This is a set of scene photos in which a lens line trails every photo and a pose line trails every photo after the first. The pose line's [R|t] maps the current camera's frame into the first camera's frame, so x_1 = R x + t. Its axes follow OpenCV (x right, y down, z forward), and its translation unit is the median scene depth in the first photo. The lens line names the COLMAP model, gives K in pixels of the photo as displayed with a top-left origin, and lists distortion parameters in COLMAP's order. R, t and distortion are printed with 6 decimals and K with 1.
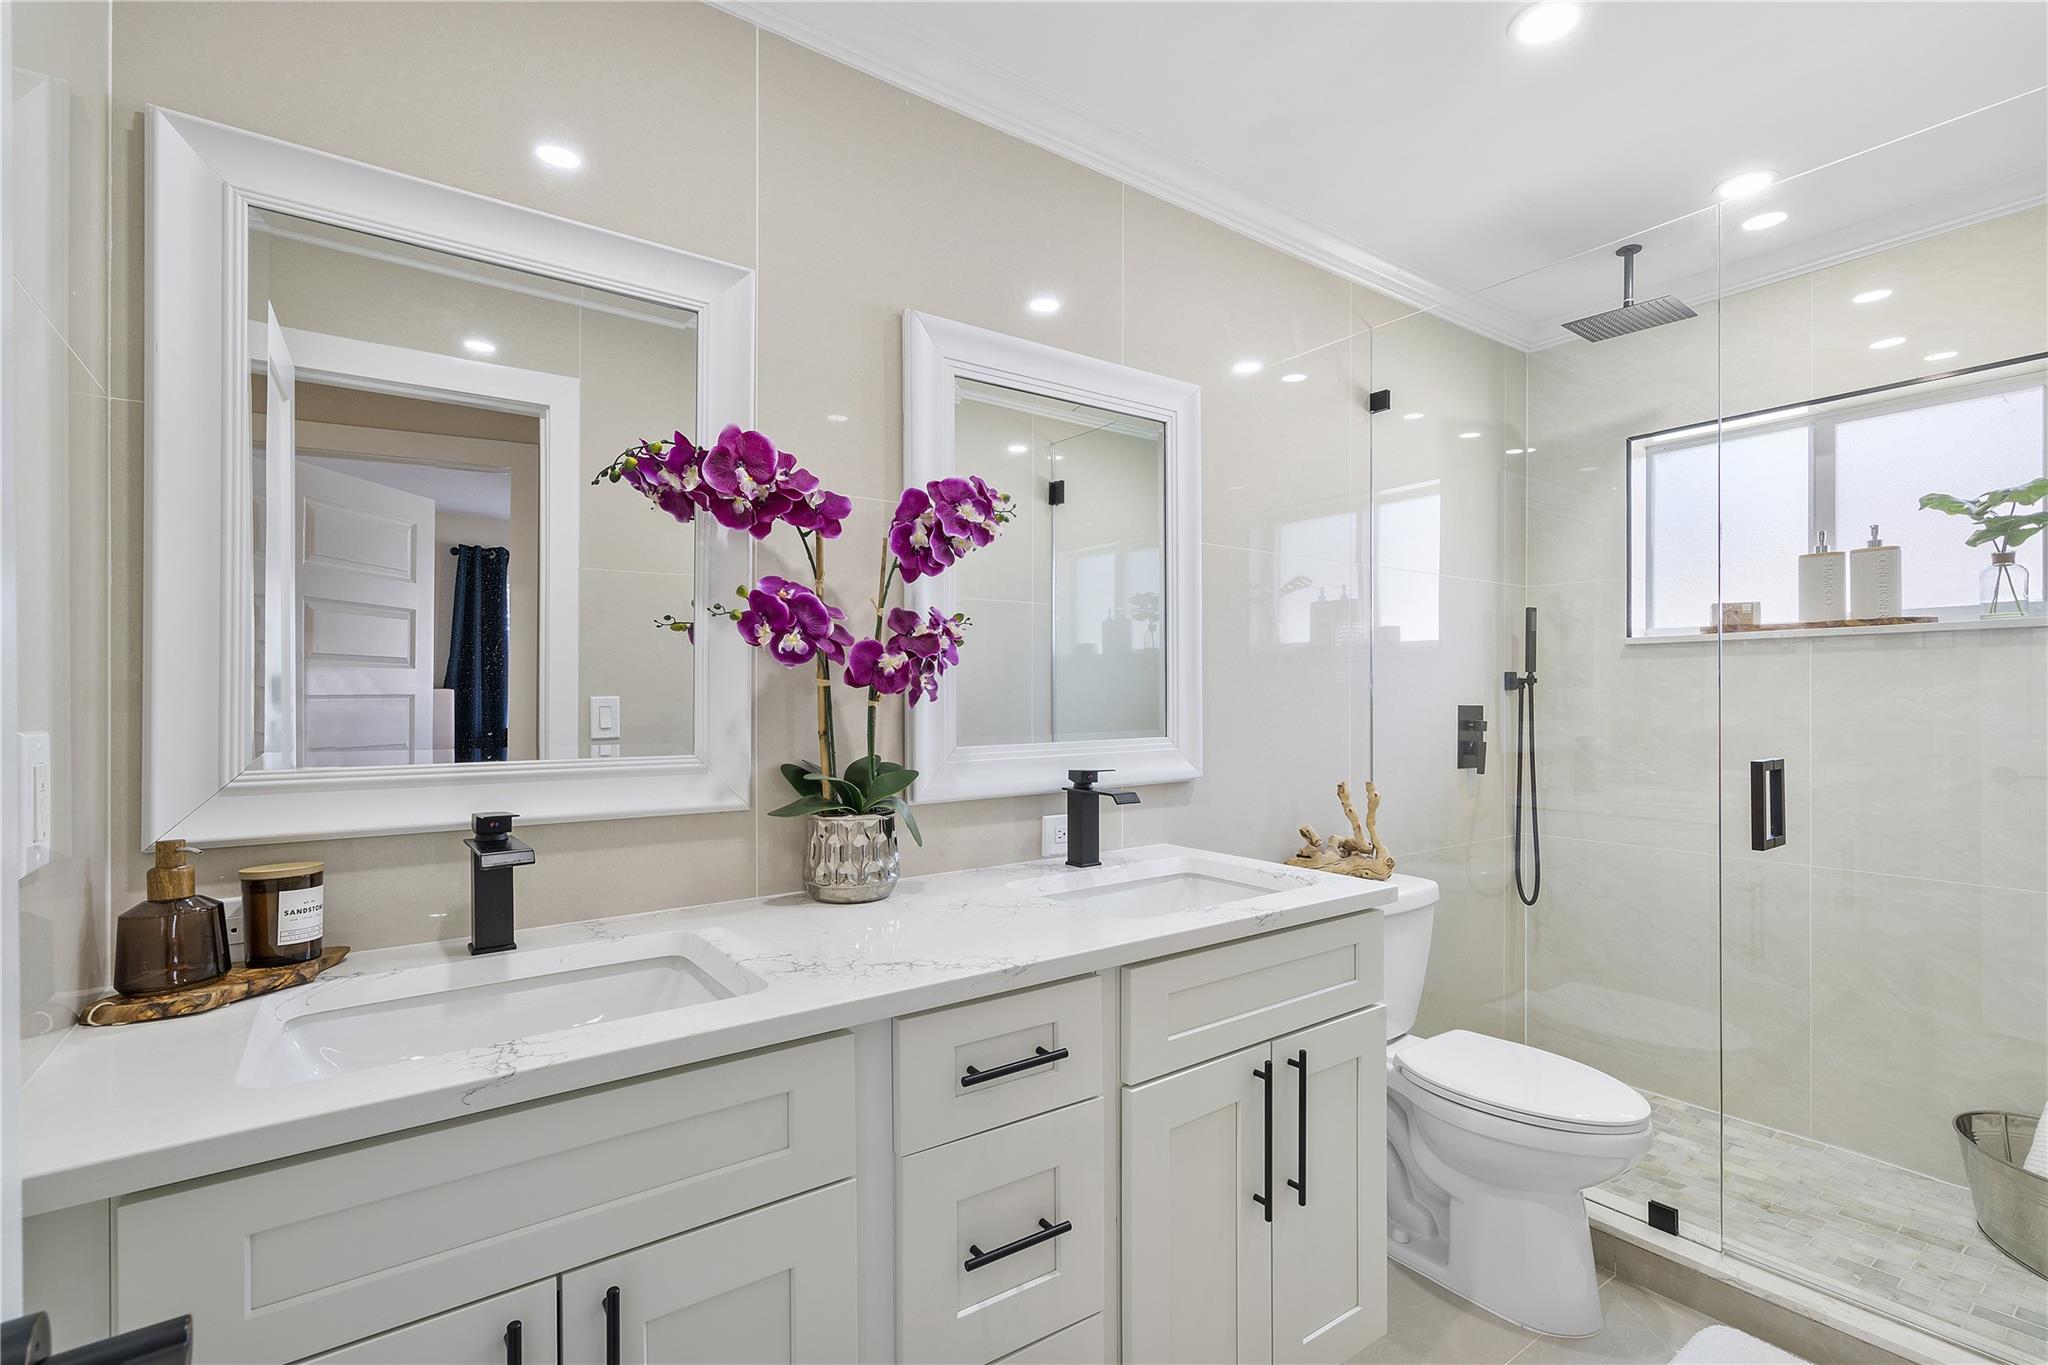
lens RADIAL K [[939.4, 0, 1021.0], [0, 939.4, 698.7], [0, 0, 1]] dist [-0.001915, 0.001985]
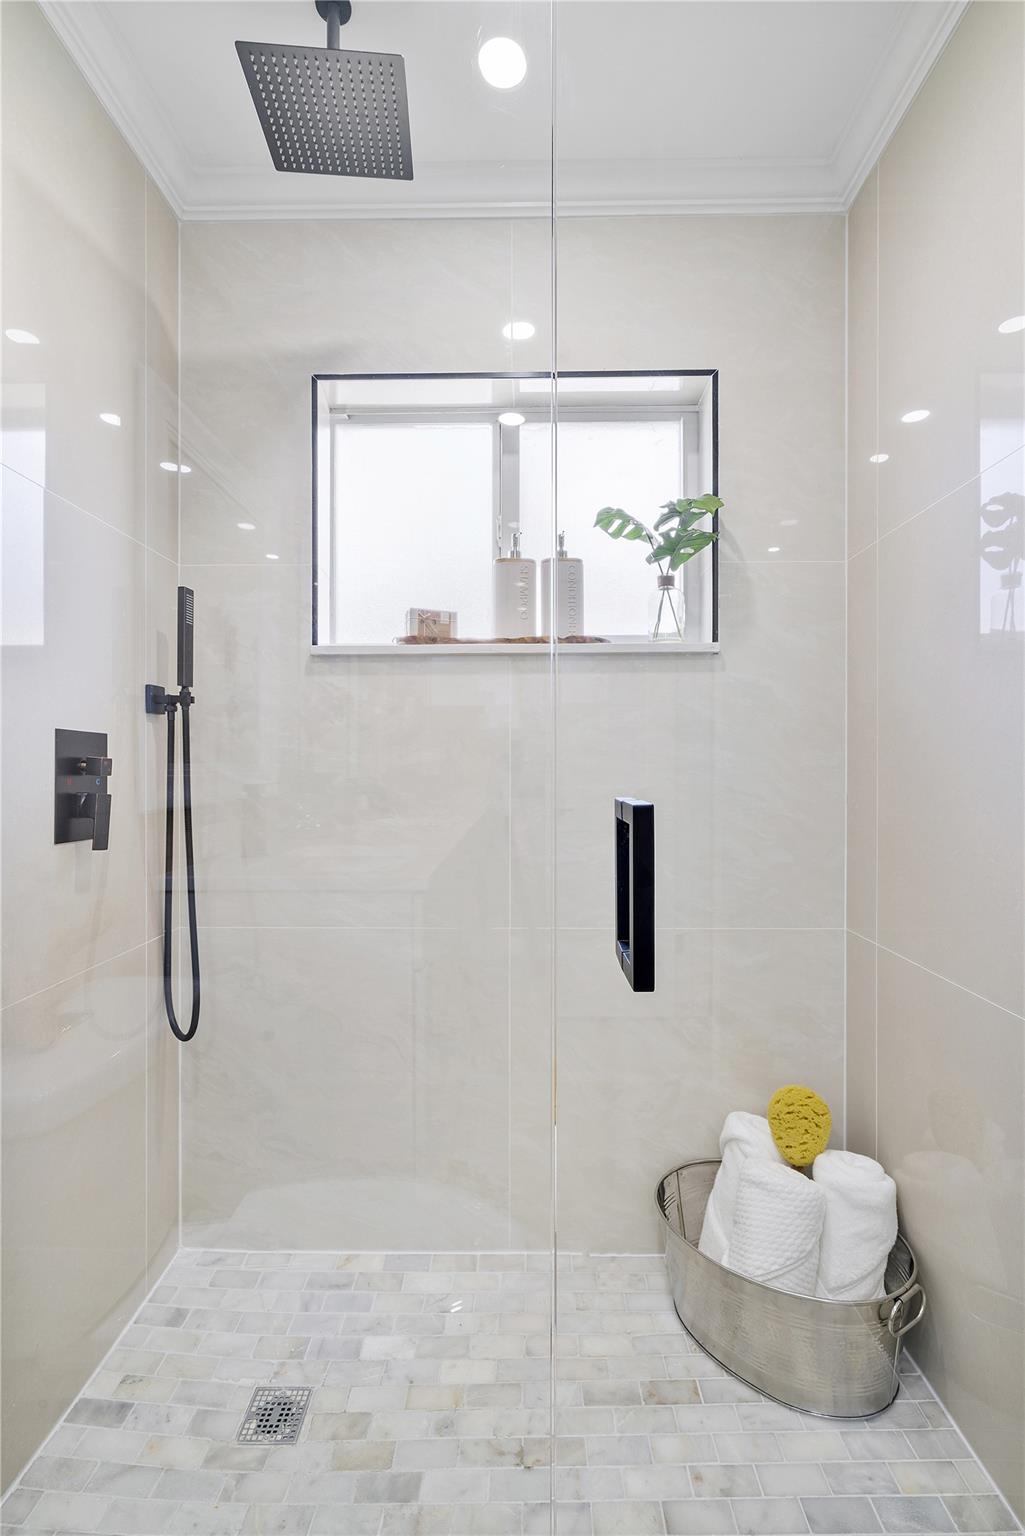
lens RADIAL K [[704.5, 0, 513.3], [0, 704.5, 769.9], [0, 0, 1]] dist [-0.001915, 0.001985]
pose [[0.594883, -0.006565, 0.803786, 0.296380], [0.000275, 0.999968, 0.007963, 0.027754], [-0.803812, -0.004516, 0.594866, 0.546764]]
